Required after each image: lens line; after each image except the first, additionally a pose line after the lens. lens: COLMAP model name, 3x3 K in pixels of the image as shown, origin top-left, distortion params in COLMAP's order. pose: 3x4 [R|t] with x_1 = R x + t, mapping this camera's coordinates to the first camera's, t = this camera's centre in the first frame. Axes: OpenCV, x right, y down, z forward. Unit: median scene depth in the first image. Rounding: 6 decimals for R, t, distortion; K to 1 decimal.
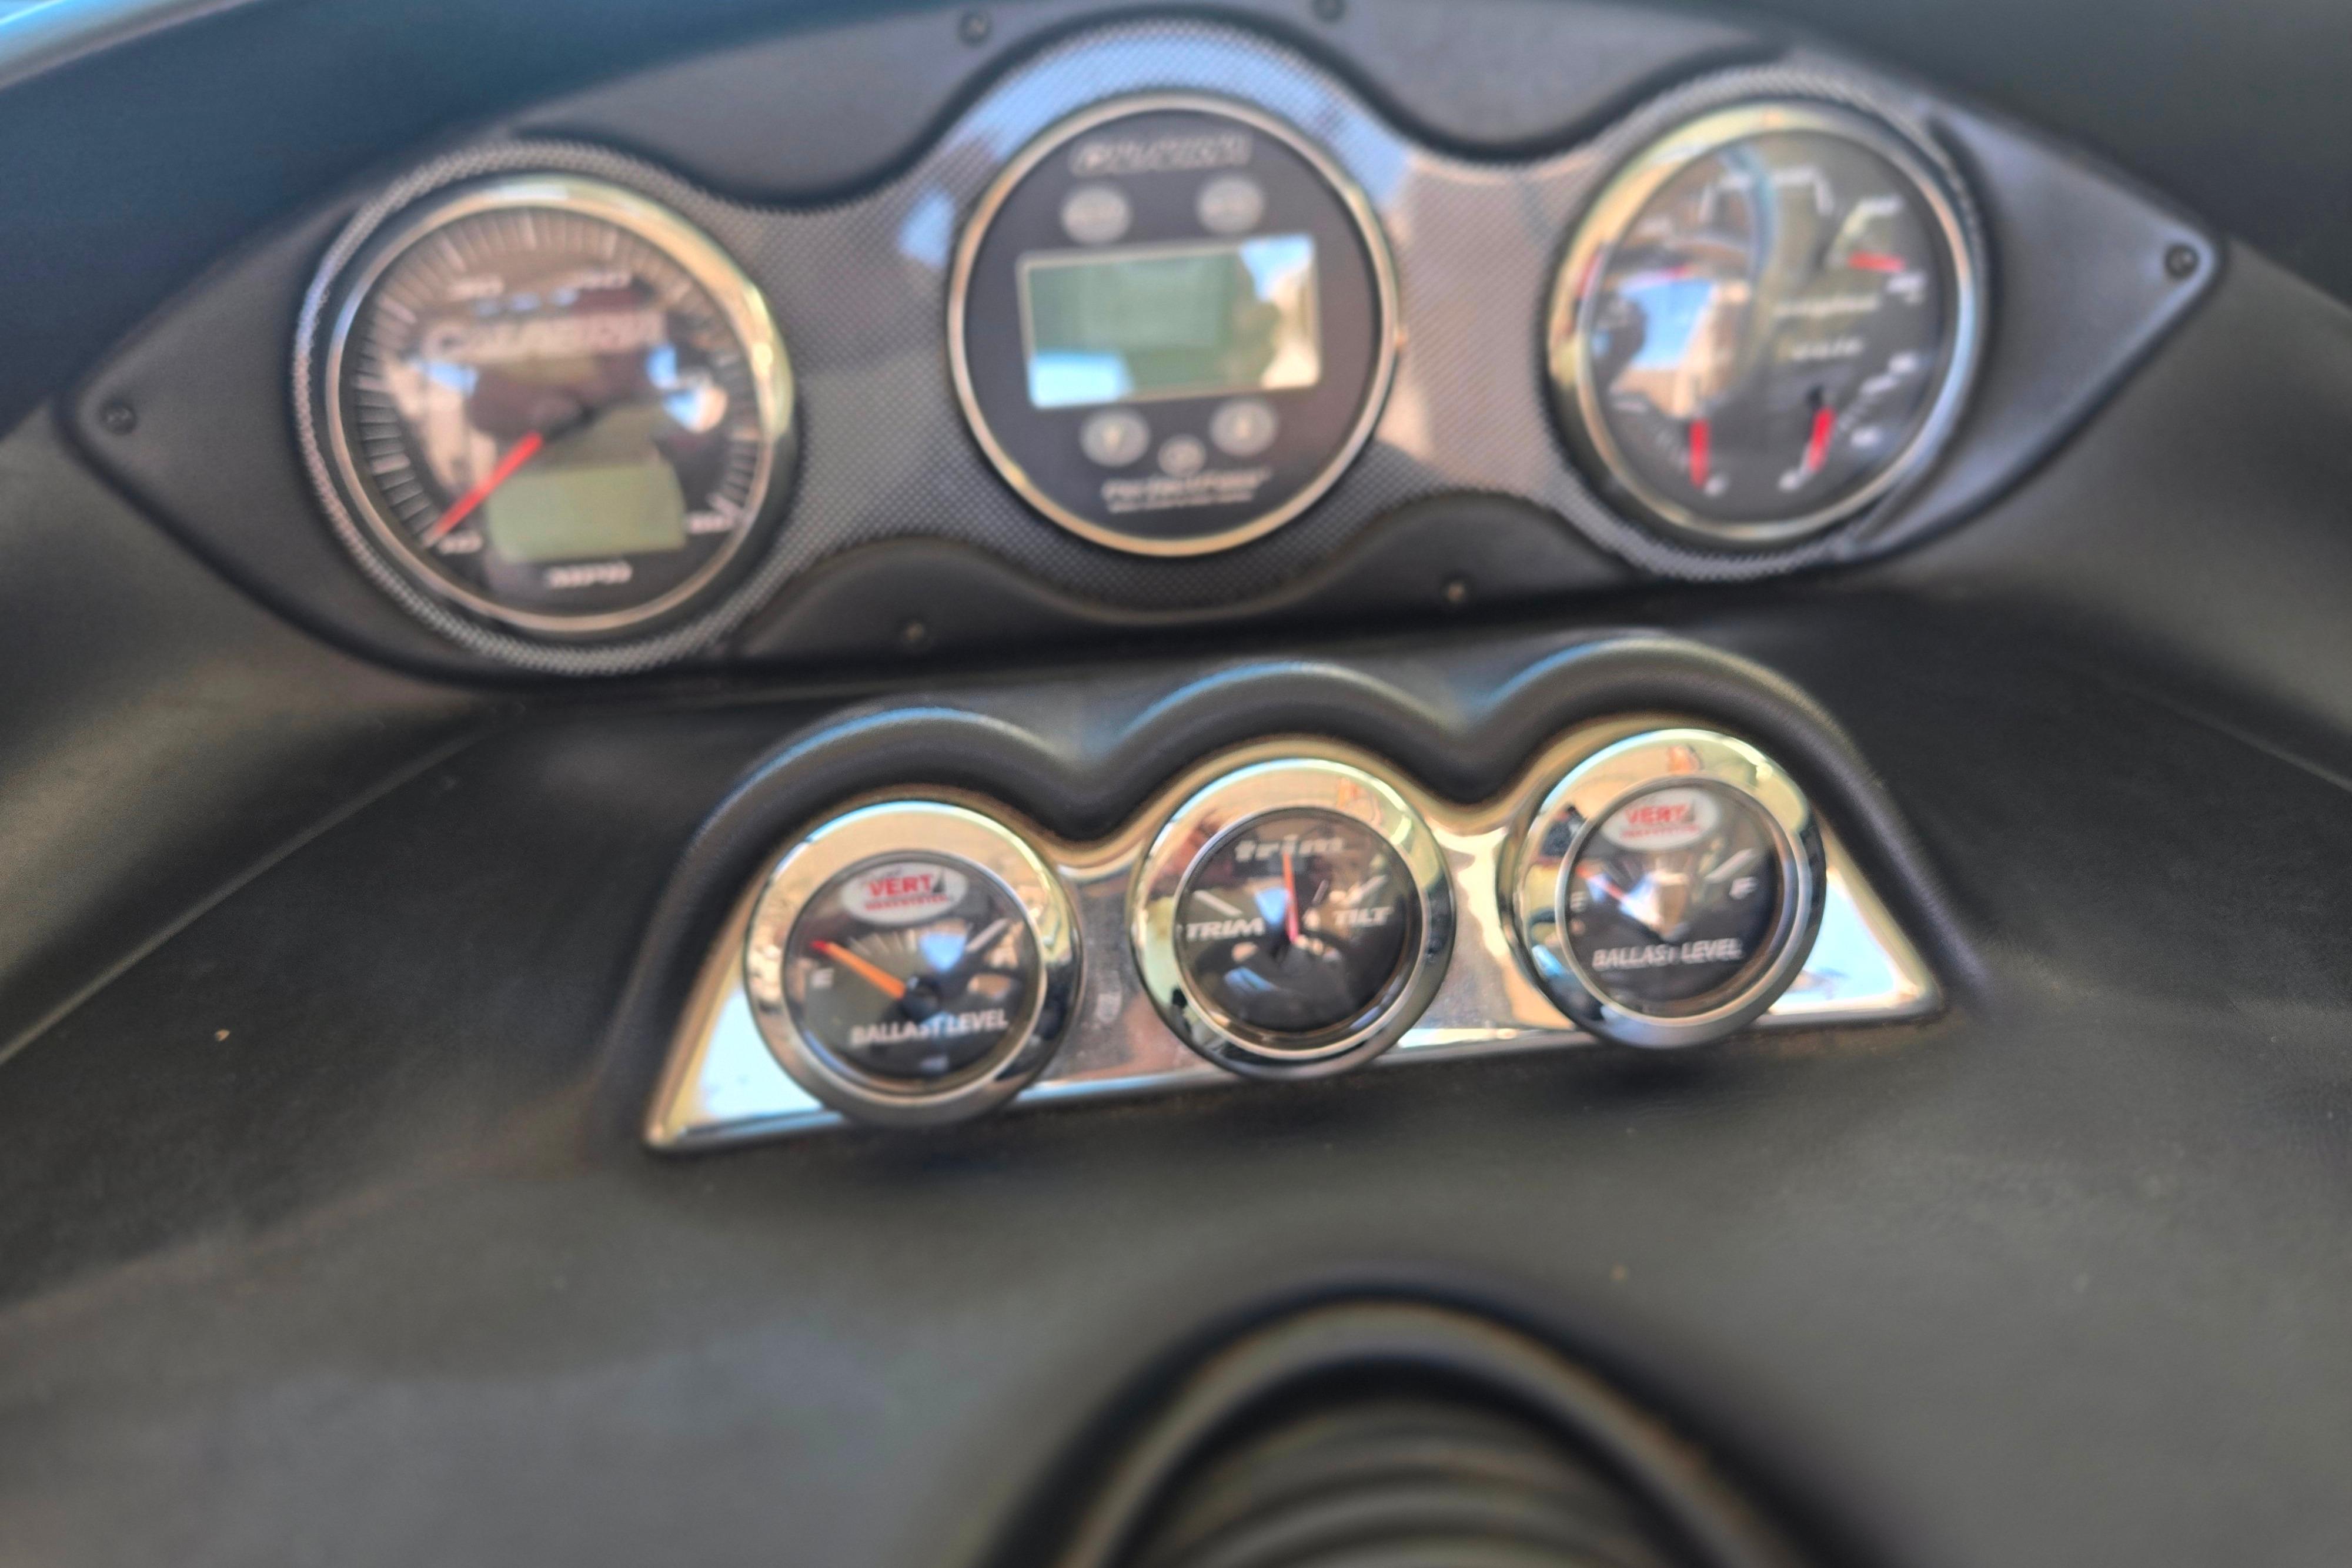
lens RADIAL K [[1821.4, 0, 1170.6], [0, 1821.4, 810.1], [0, 0, 1]] dist [0.023185, -0.034004]
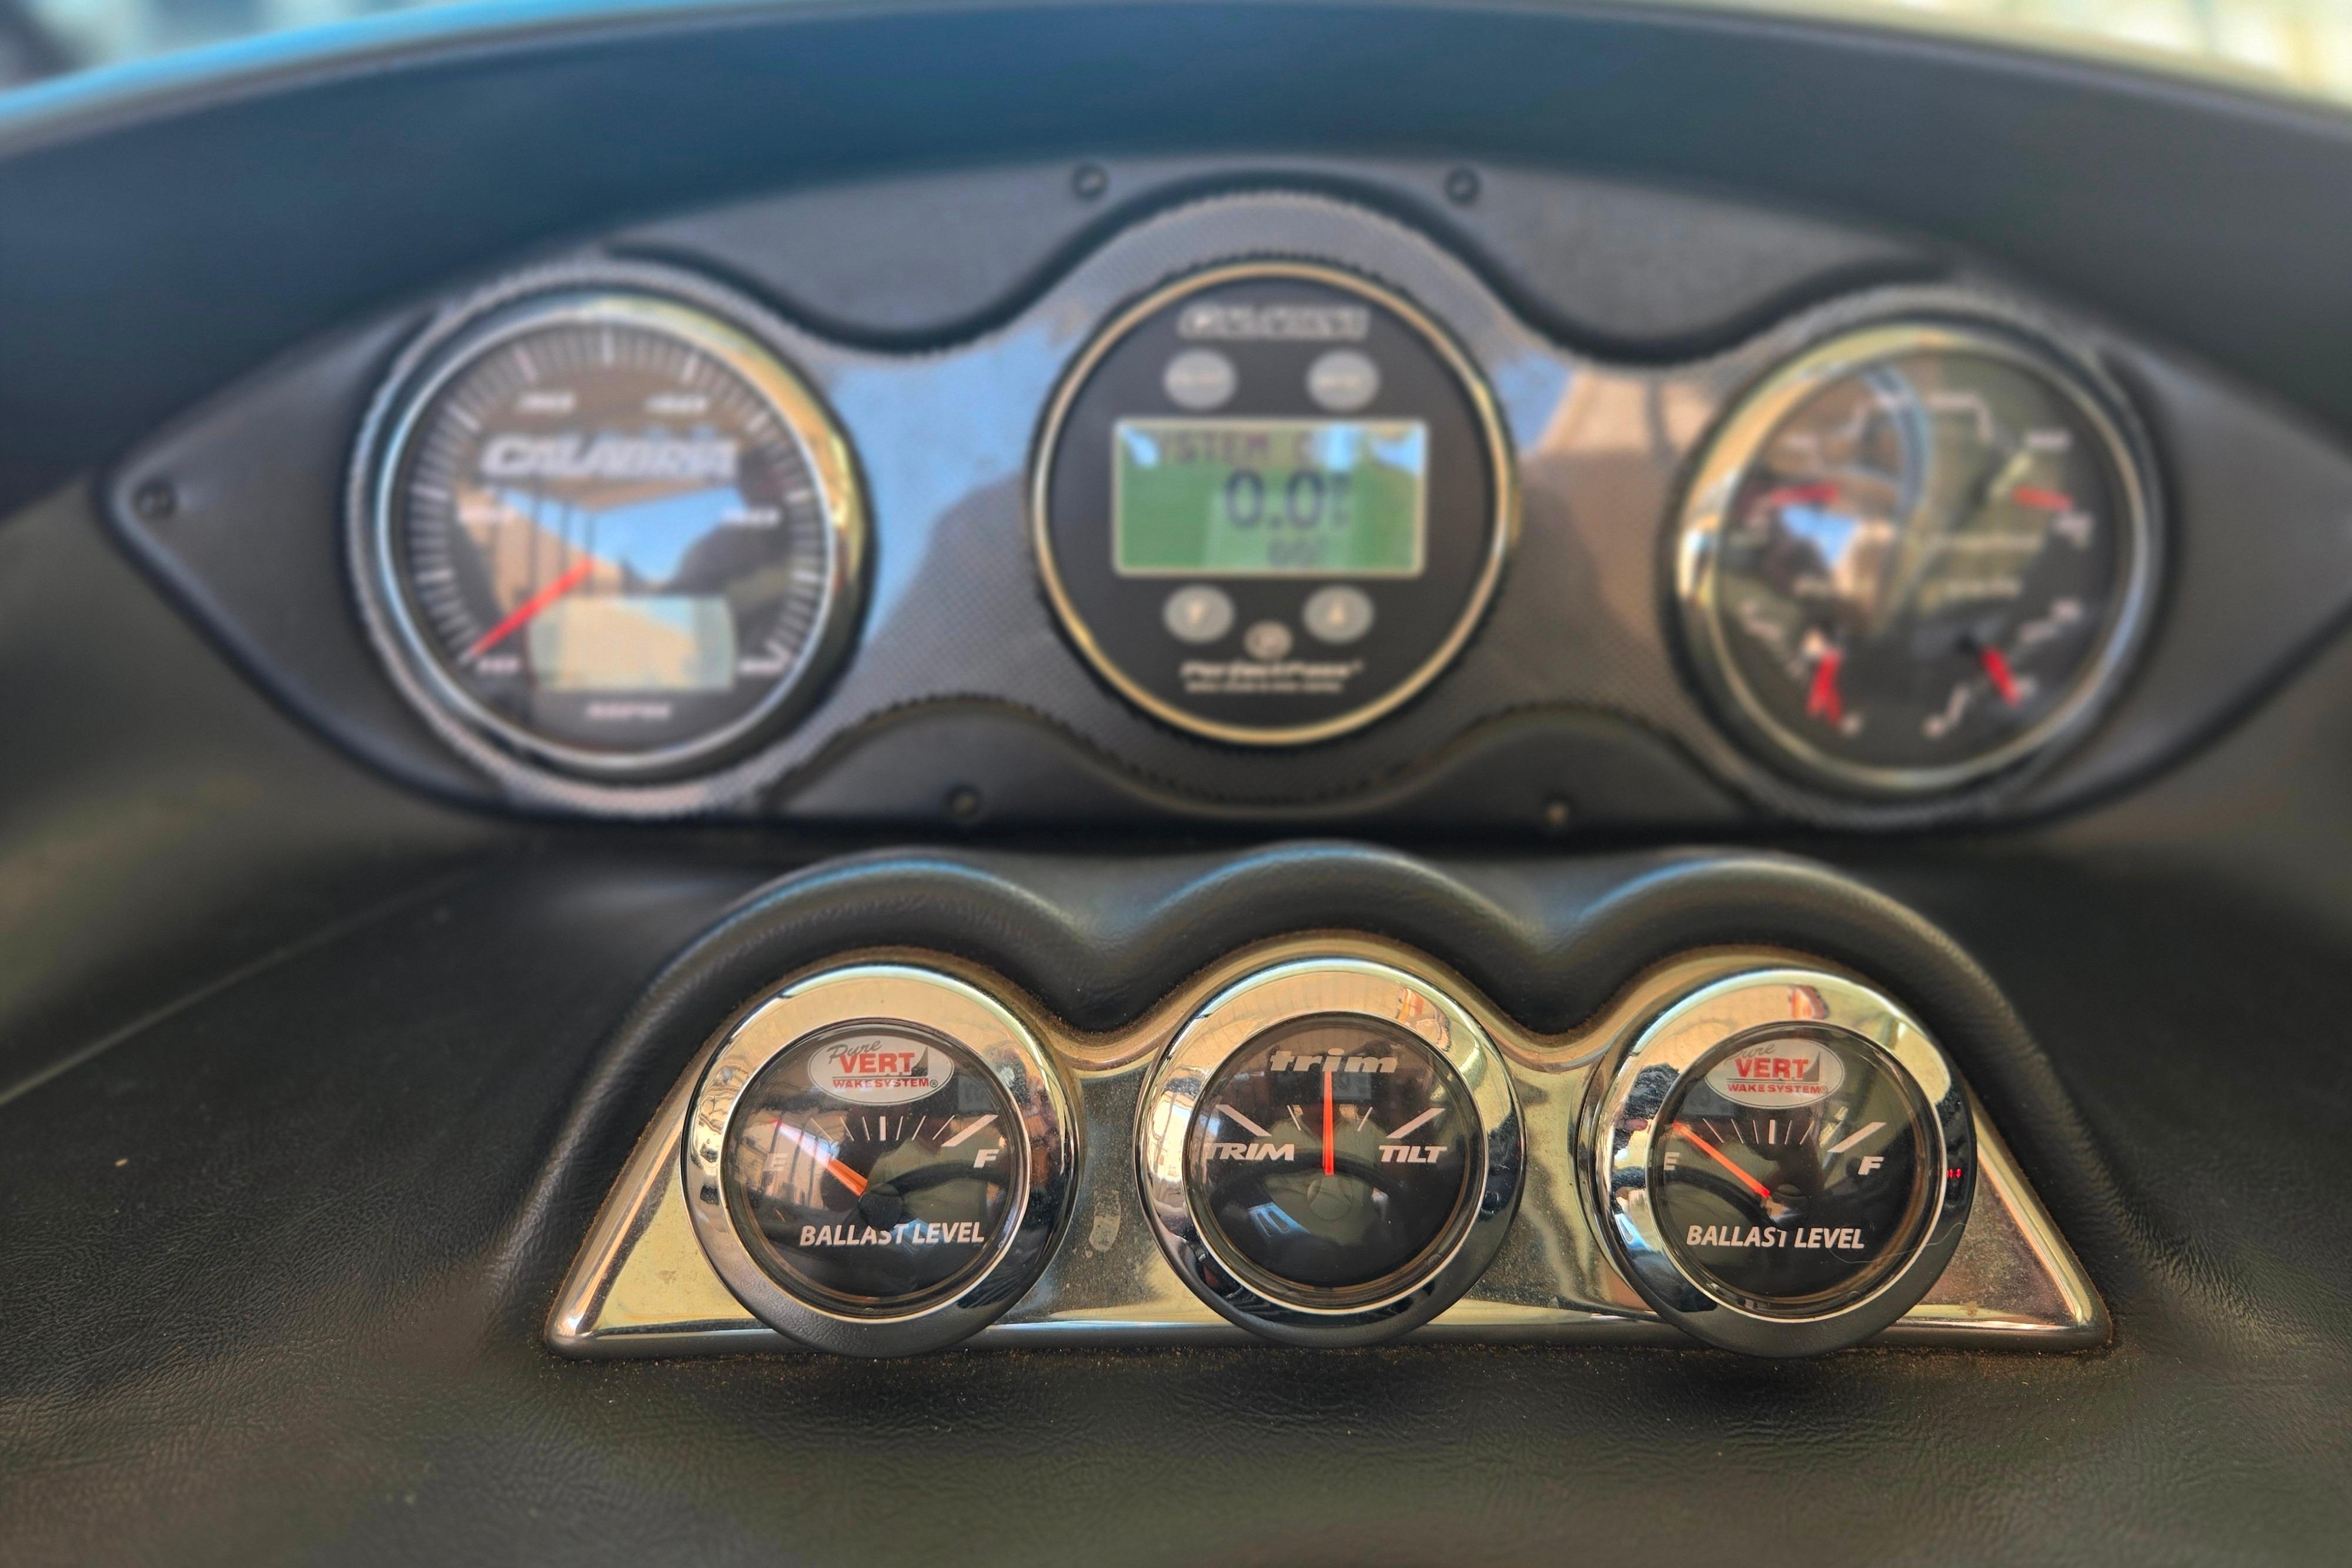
lens RADIAL K [[1821.4, 0, 1184.3], [0, 1821.4, 780.5], [0, 0, 1]] dist [0.023185, -0.034004]
pose [[0.994296, 0.089613, -0.057830, 0.024863], [-0.097093, 0.984933, -0.143106, 0.014172], [0.044135, 0.147905, 0.988016, 0.099220]]
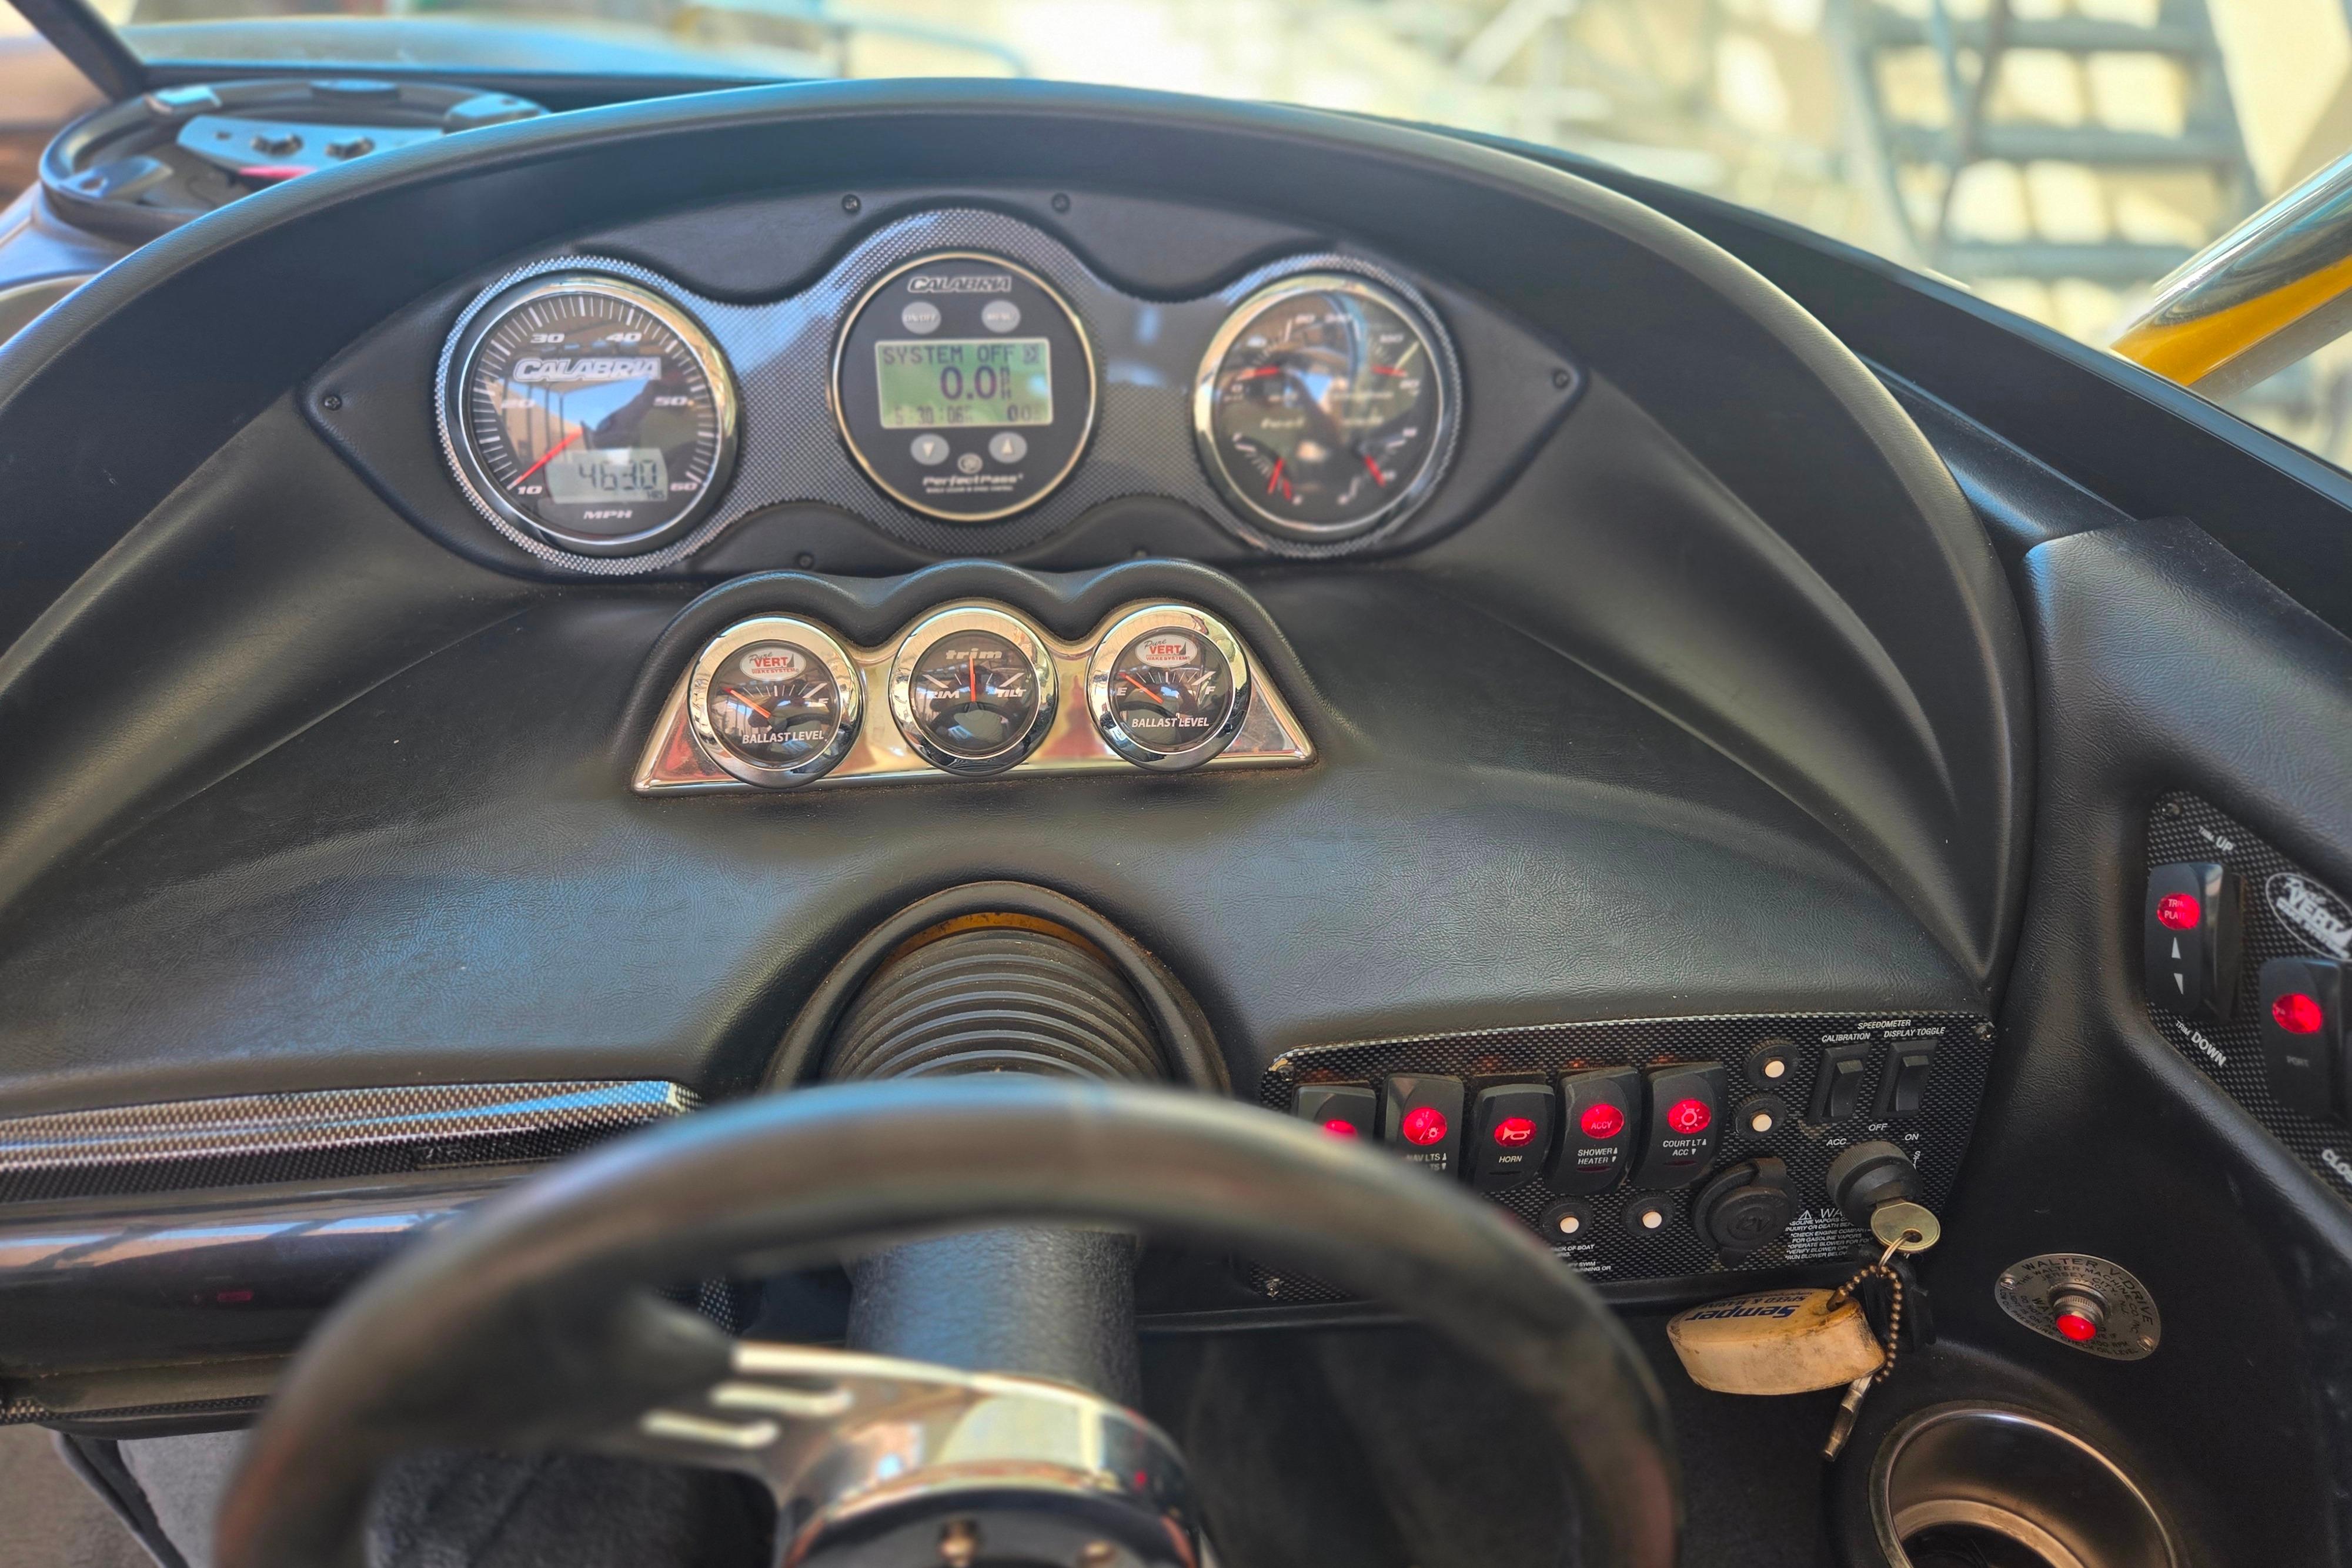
lens RADIAL K [[1821.4, 0, 1208.2], [0, 1821.4, 827.9], [0, 0, 1]] dist [0.023185, -0.034004]
pose [[0.998003, 0.047255, 0.041905, 0.180319], [-0.046444, 0.998718, -0.020115, 0.173486], [-0.042801, 0.018128, 0.998919, -0.711853]]
